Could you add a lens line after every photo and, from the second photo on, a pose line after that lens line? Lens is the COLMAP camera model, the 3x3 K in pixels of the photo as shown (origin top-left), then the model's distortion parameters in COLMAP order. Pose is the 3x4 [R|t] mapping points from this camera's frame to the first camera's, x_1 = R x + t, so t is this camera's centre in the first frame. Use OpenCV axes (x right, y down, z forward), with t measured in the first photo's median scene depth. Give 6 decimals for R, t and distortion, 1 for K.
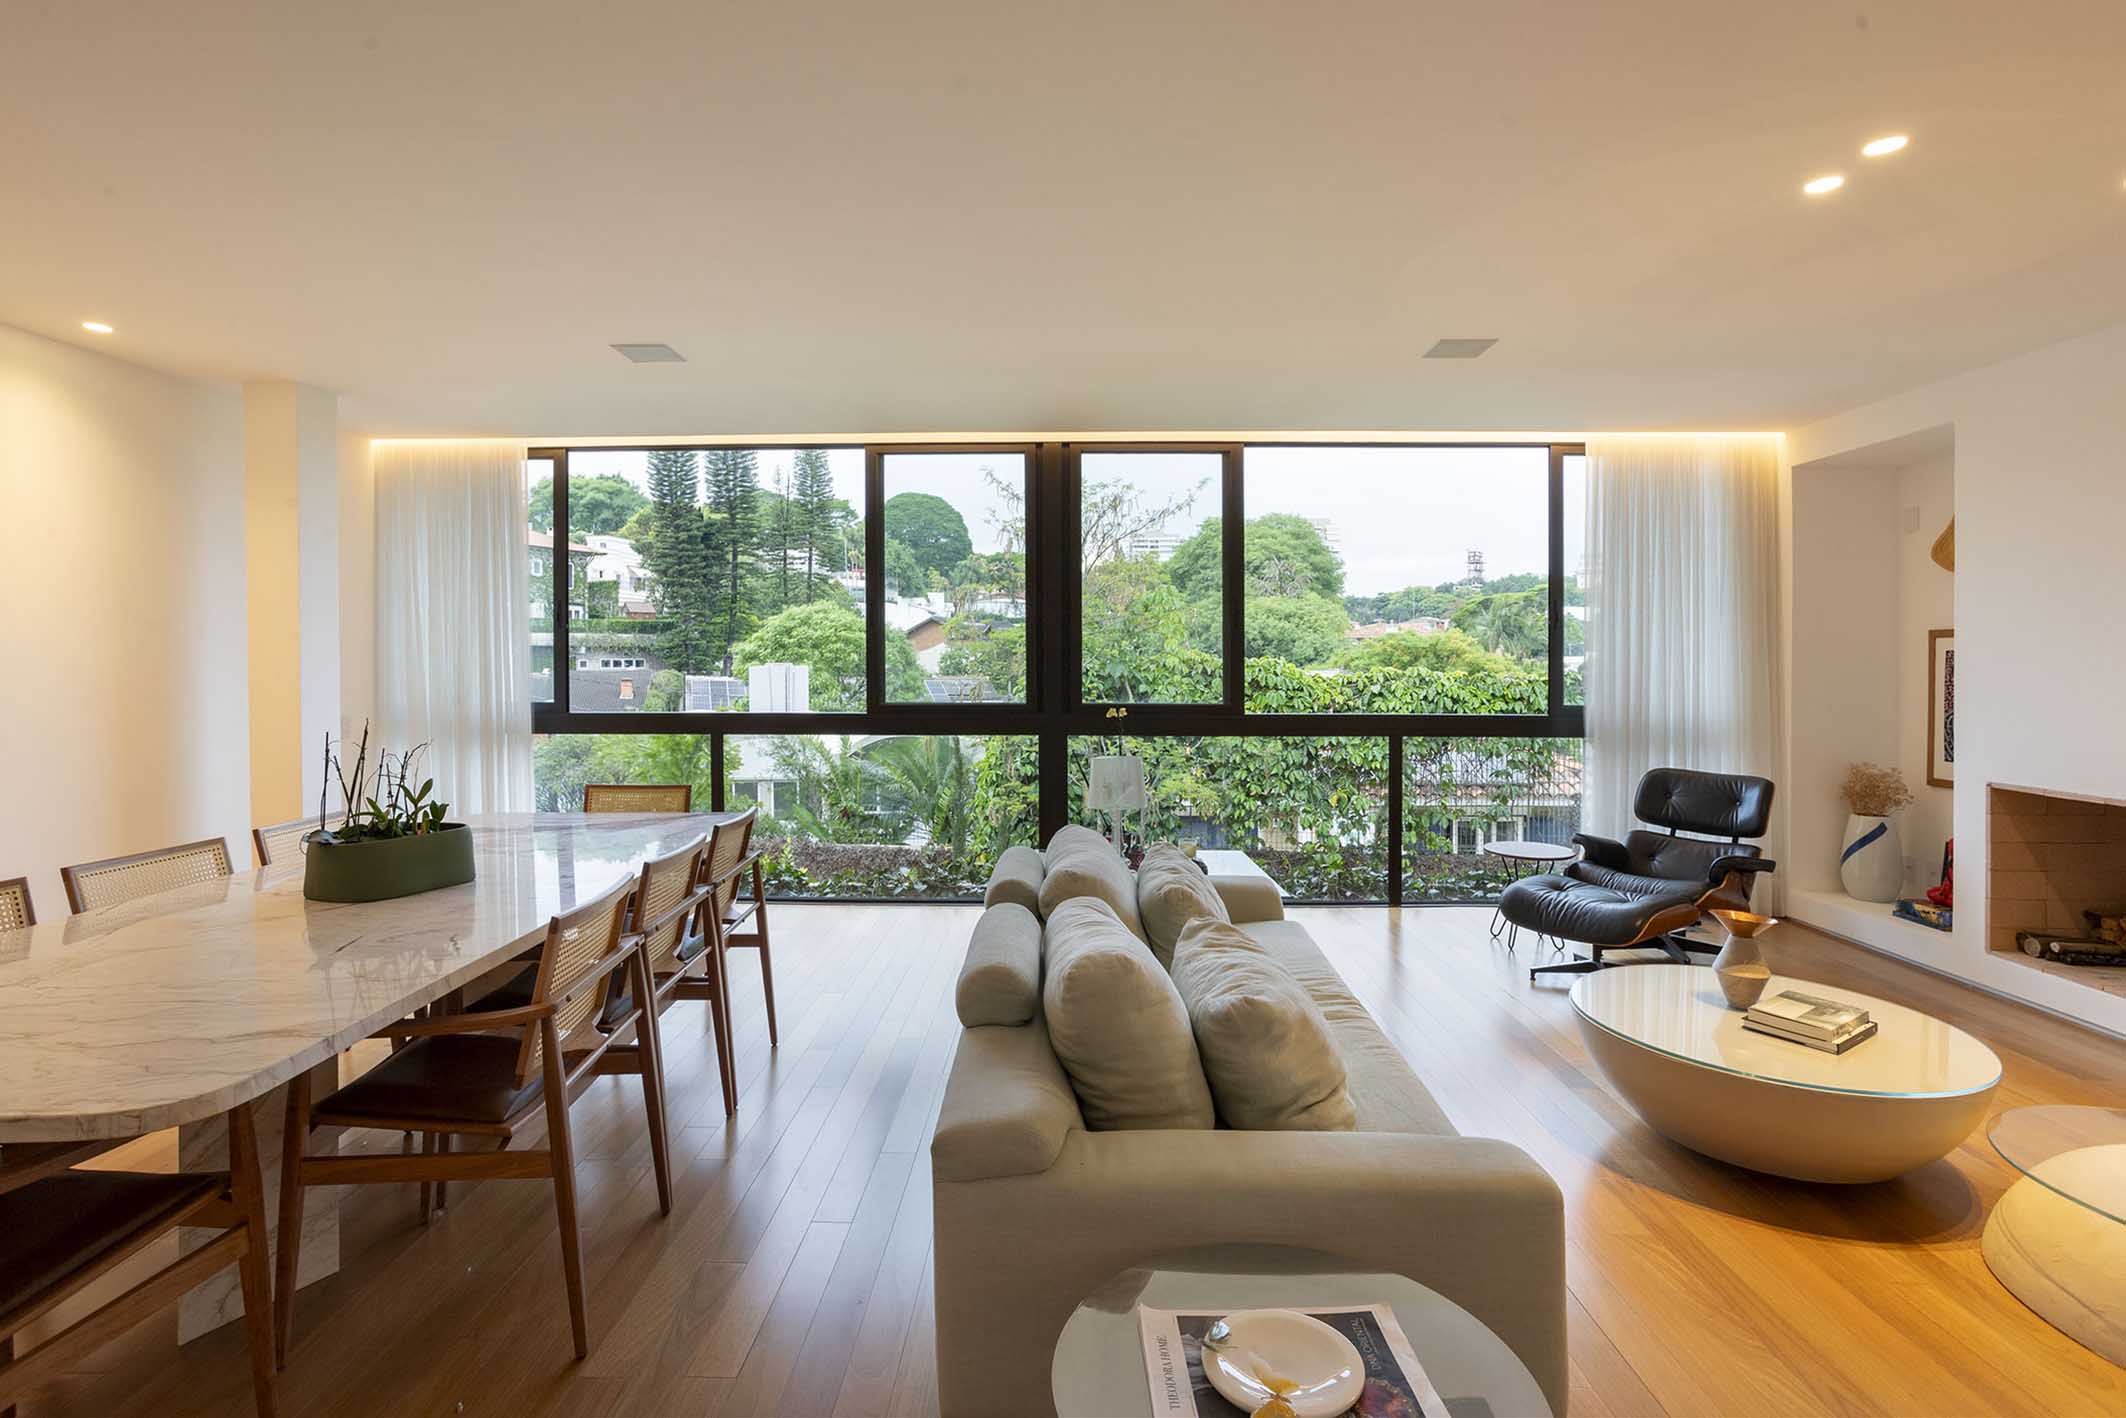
lens RADIAL K [[1064.1, 0, 1062.3], [0, 1064.1, 673.8], [0, 0, 1]] dist [-0.074541, 0.051259]
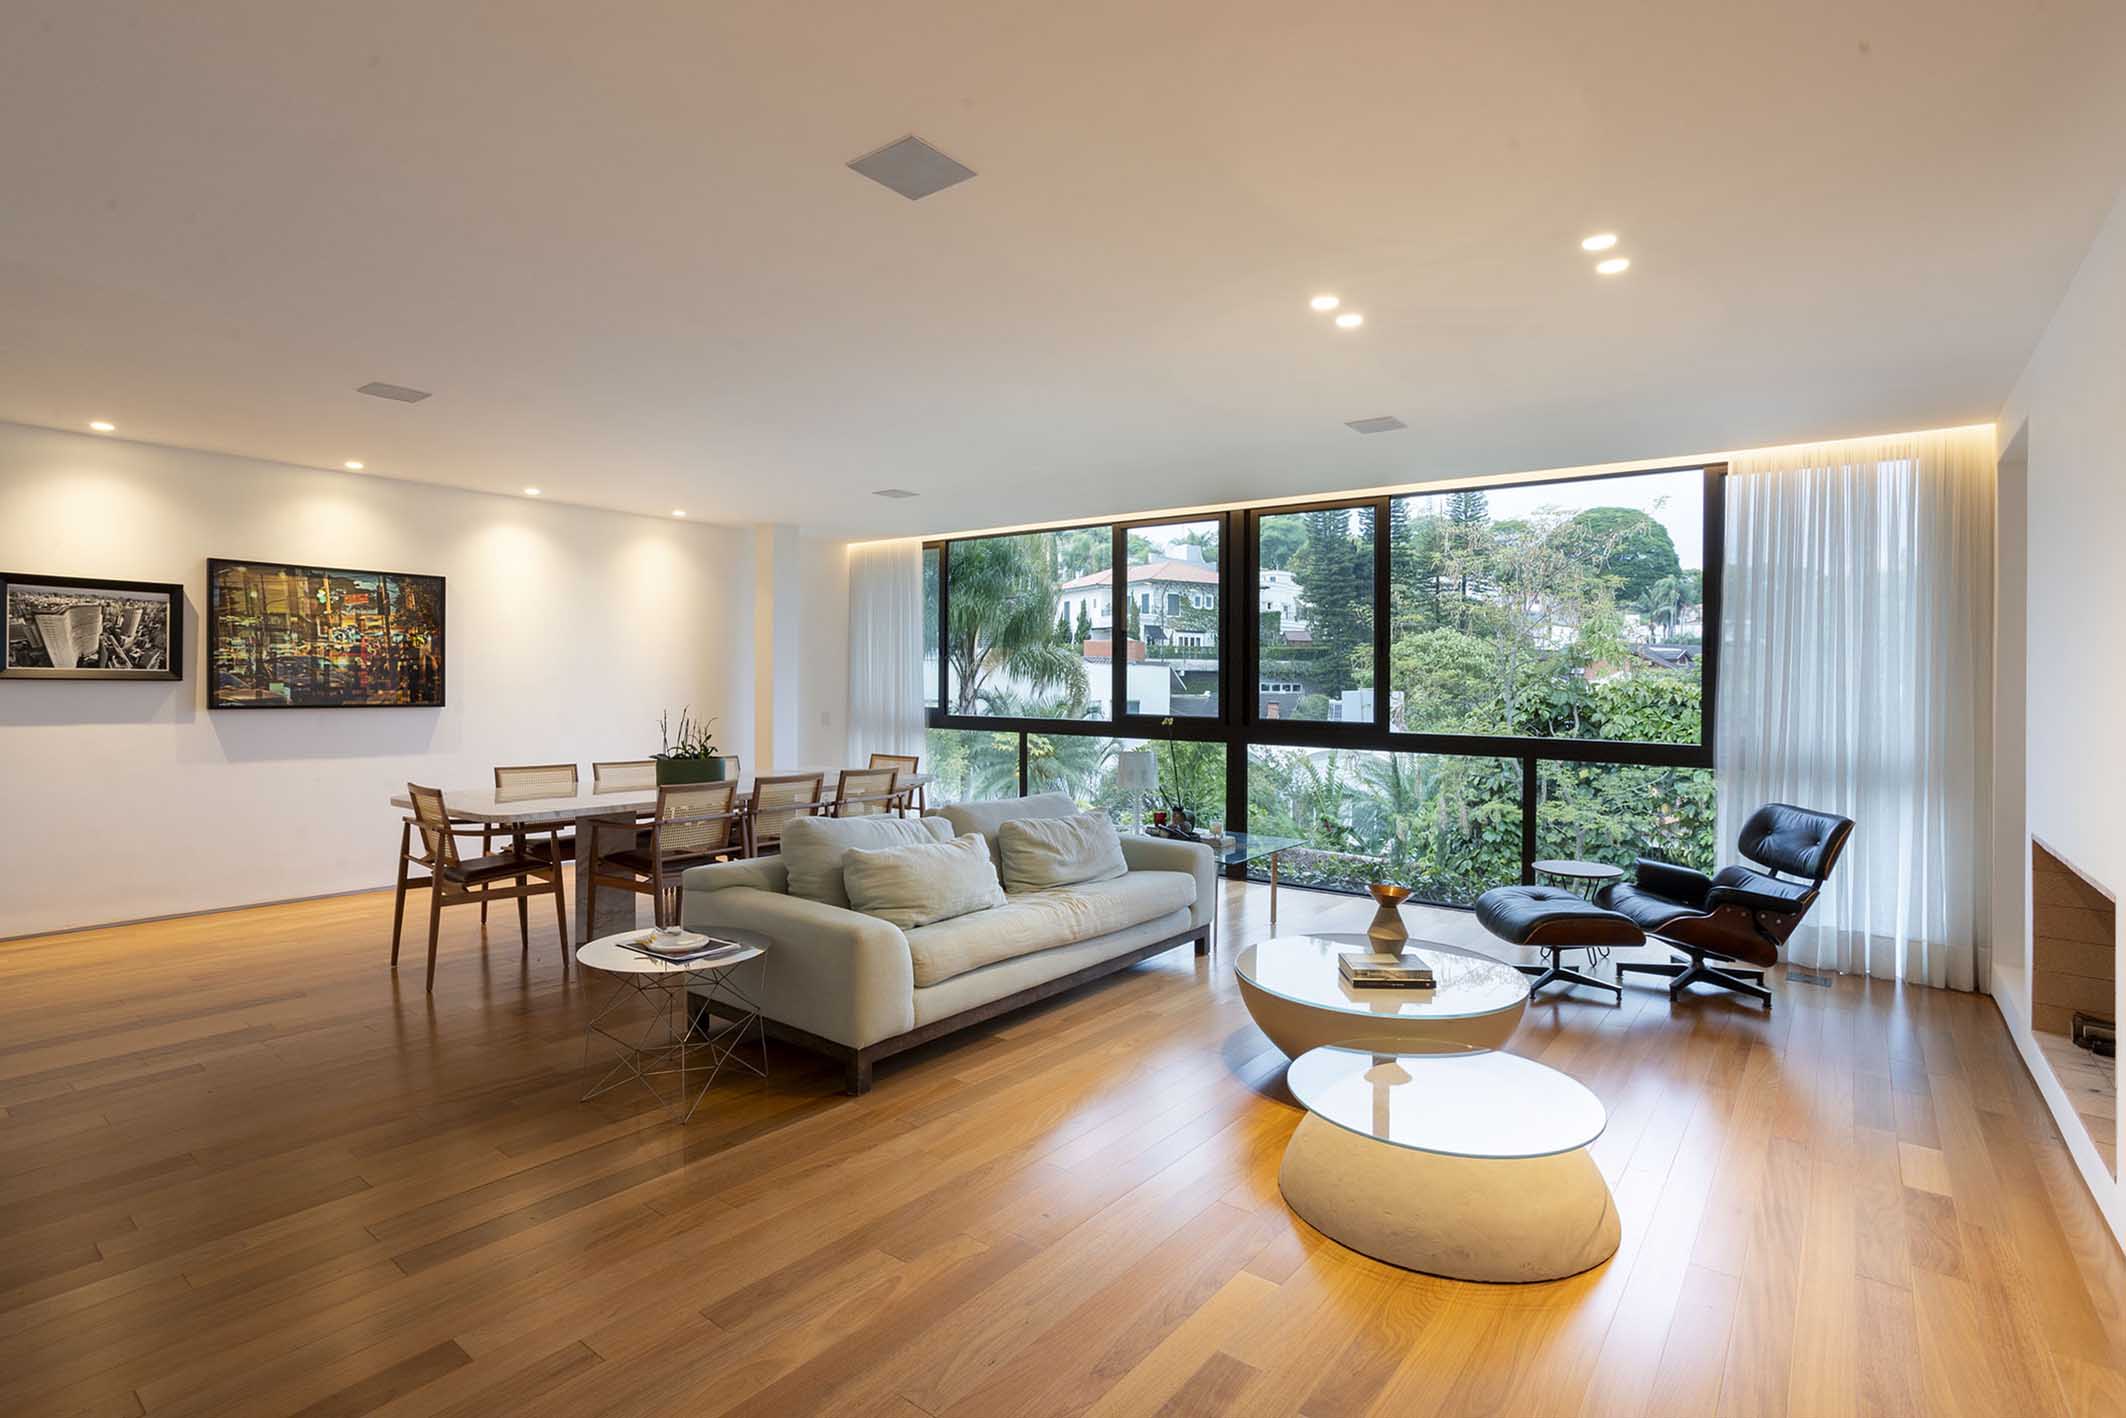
lens RADIAL K [[1064.1, 0, 1062.3], [0, 1064.1, 673.8], [0, 0, 1]] dist [-0.074541, 0.051259]
pose [[0.800939, 0.005152, -0.598723, 0.255098], [-0.020011, 0.999635, -0.018168, 0.000994], [0.598411, 0.026533, 0.800750, -0.054684]]
